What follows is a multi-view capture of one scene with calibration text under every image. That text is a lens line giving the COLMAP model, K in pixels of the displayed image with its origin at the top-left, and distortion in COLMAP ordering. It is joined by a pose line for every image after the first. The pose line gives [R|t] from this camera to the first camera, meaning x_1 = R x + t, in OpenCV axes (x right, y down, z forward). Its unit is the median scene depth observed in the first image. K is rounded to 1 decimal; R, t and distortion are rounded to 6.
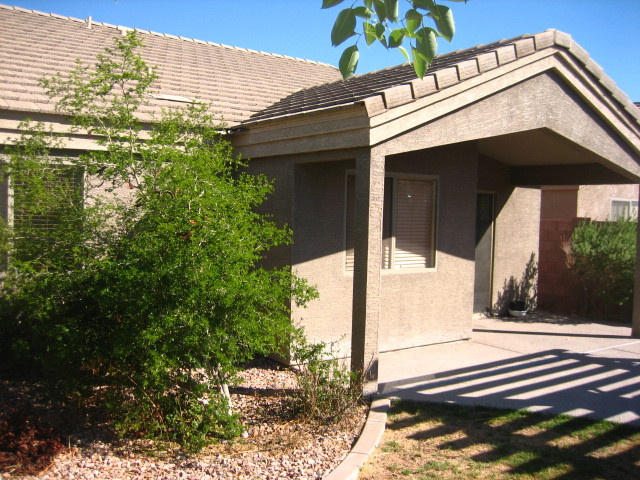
lens RADIAL K [[679.7, 0, 320.0], [0, 679.7, 240.0], [0, 0, 1]] dist [-0.198305, 0.371500]
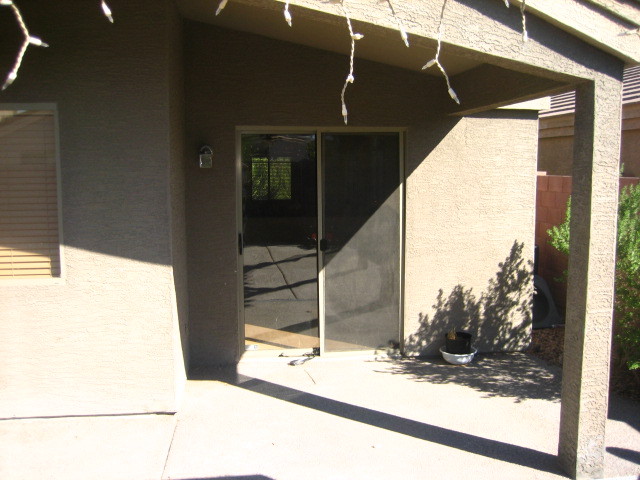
lens RADIAL K [[679.7, 0, 320.0], [0, 679.7, 240.0], [0, 0, 1]] dist [-0.198305, 0.371500]
pose [[0.874761, 0.036491, -0.483178, 0.448064], [-0.003492, 0.997609, 0.069020, -0.019043], [0.484541, -0.058688, 0.872797, 0.479159]]
